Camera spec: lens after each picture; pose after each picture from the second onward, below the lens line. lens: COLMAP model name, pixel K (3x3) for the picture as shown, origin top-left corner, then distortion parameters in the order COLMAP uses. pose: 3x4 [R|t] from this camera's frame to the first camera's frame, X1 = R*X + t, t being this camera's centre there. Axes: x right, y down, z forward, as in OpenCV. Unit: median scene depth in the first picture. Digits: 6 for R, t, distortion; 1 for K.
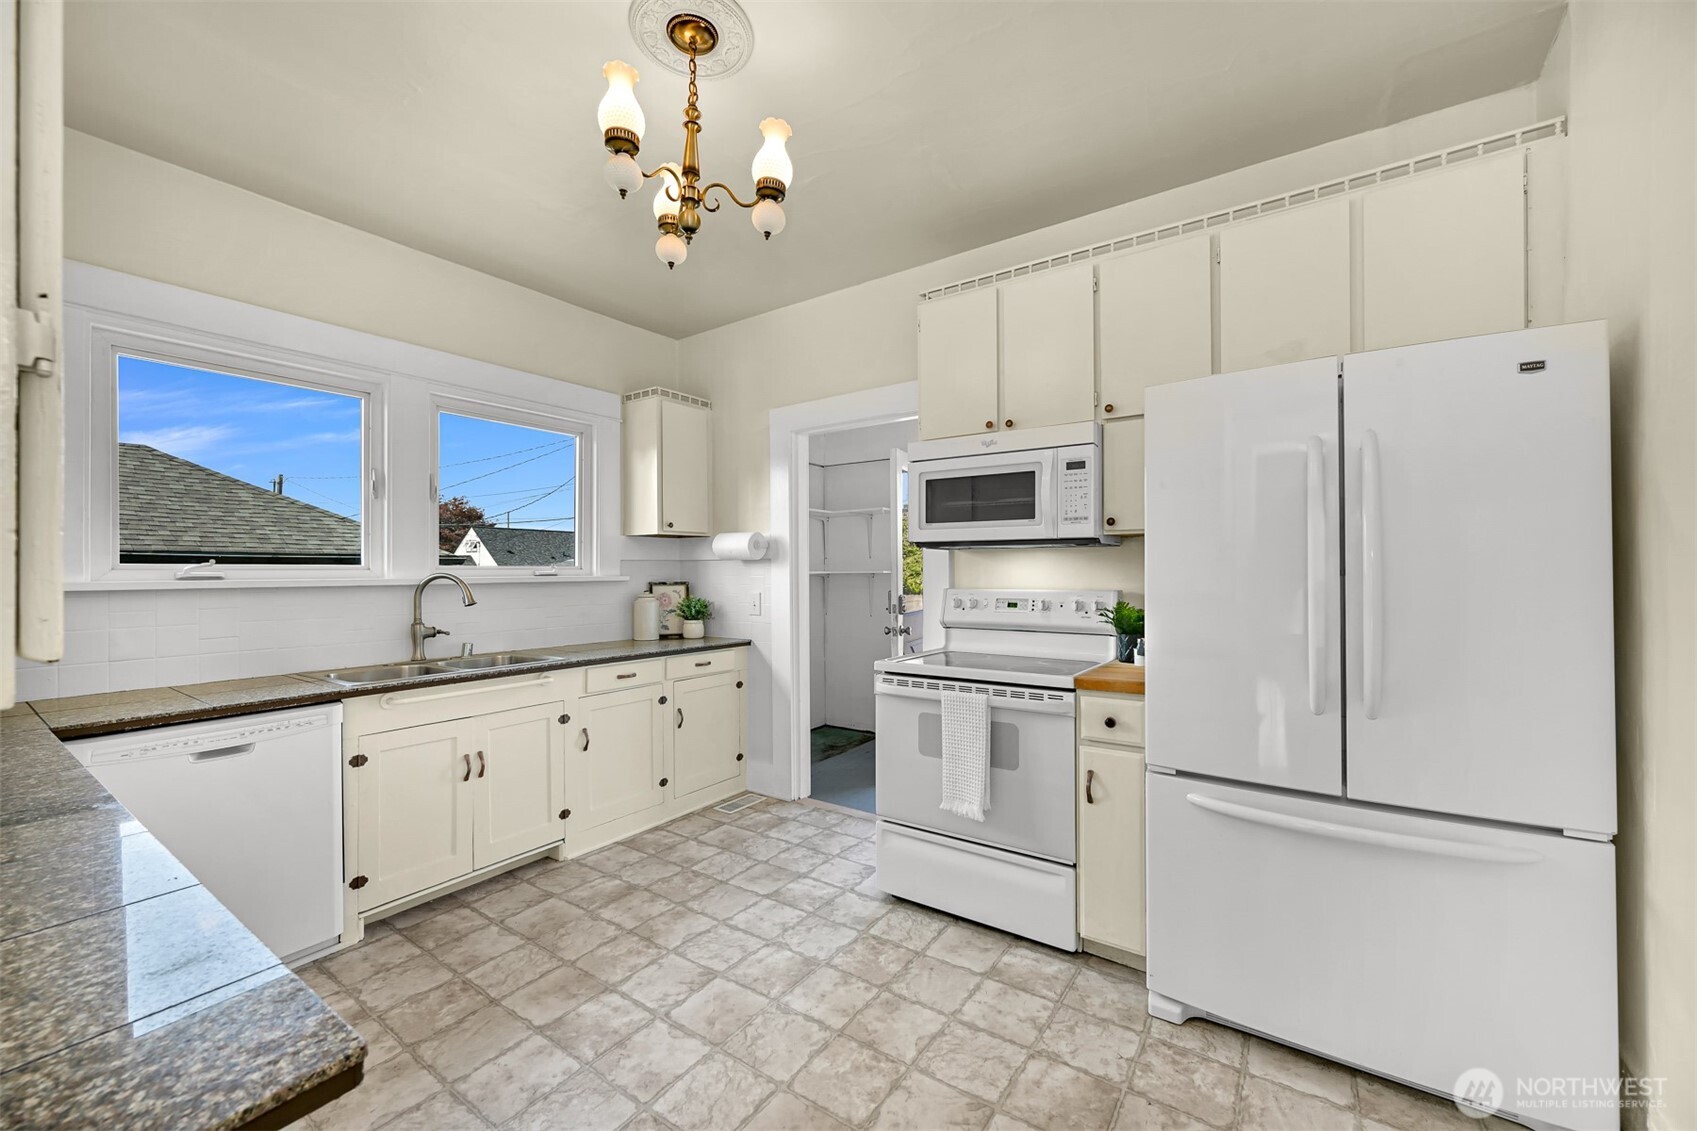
lens RADIAL K [[672.6, 0, 848.6], [0, 672.6, 572.3], [0, 0, 1]] dist [0.000087, 0.000063]
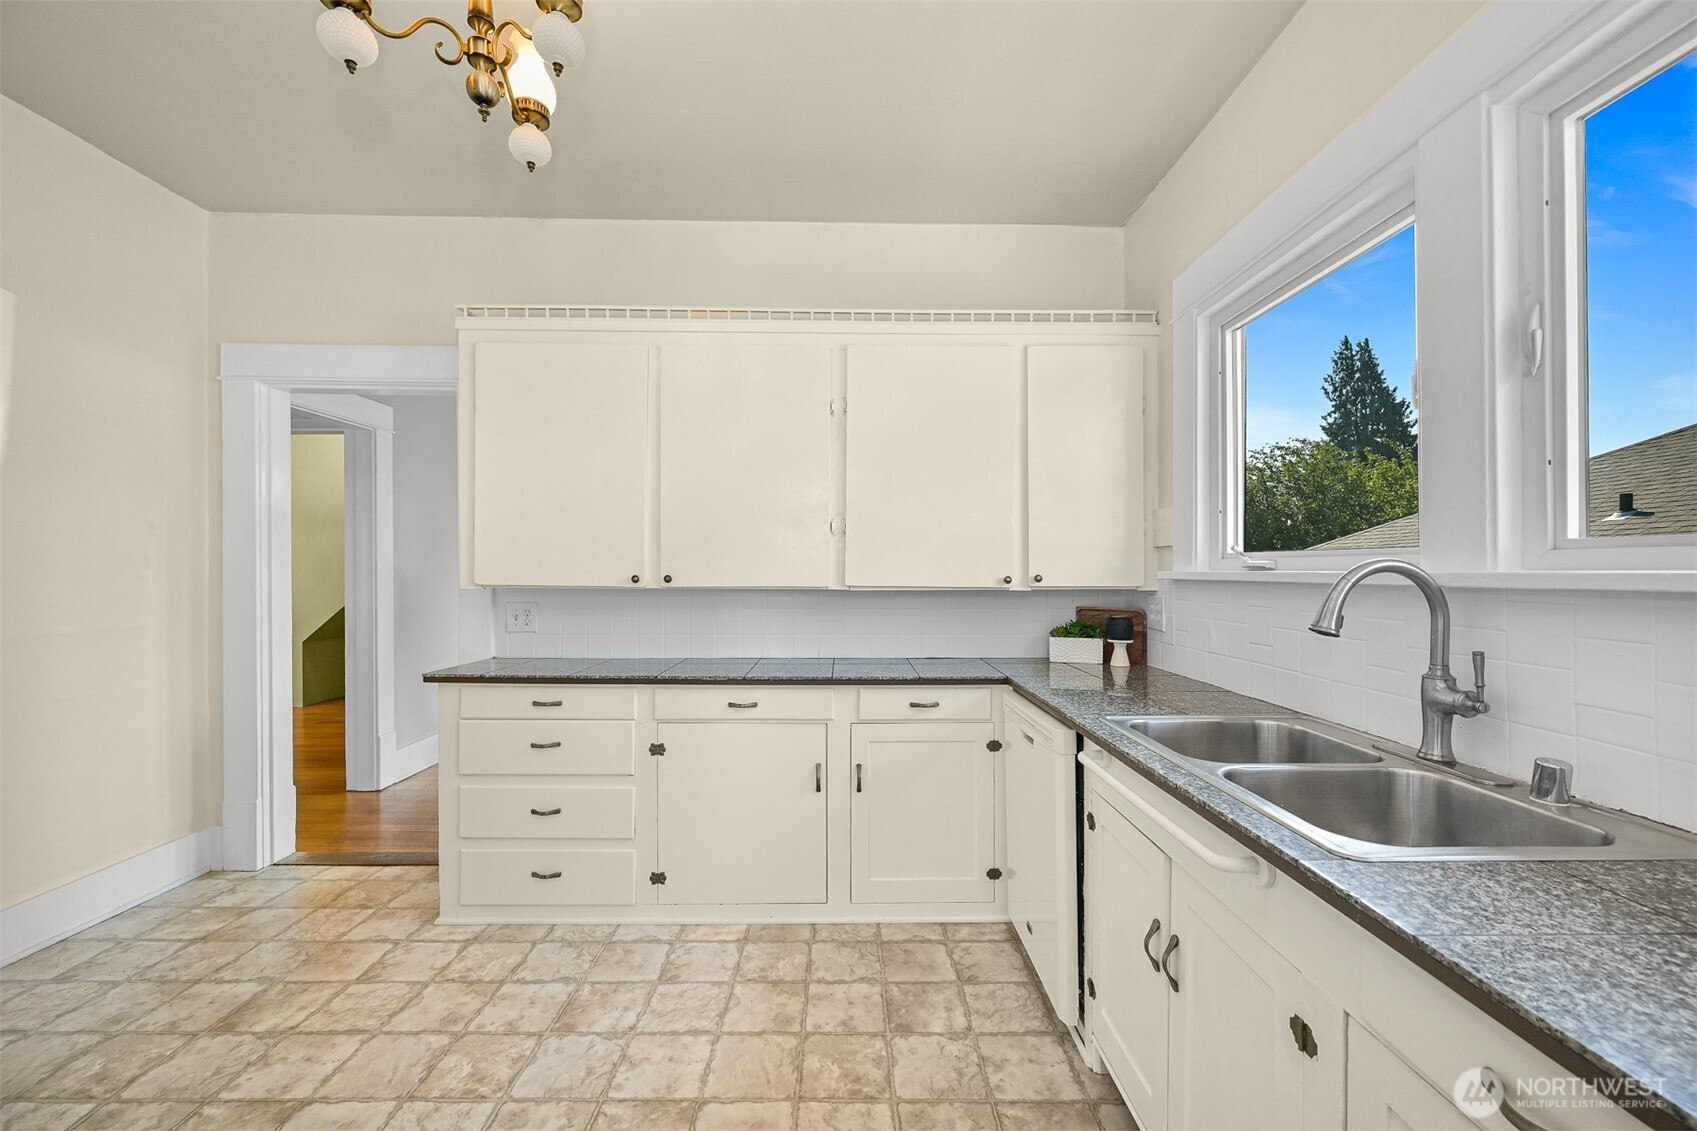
lens RADIAL K [[672.6, 0, 850.4], [0, 672.6, 571.0], [0, 0, 1]] dist [0.000087, 0.000063]
pose [[-0.813398, 0.002447, -0.581703, 0.138021], [0.006731, 0.999964, -0.005204, 0.014841], [0.581669, -0.008148, -0.813385, 1.878245]]
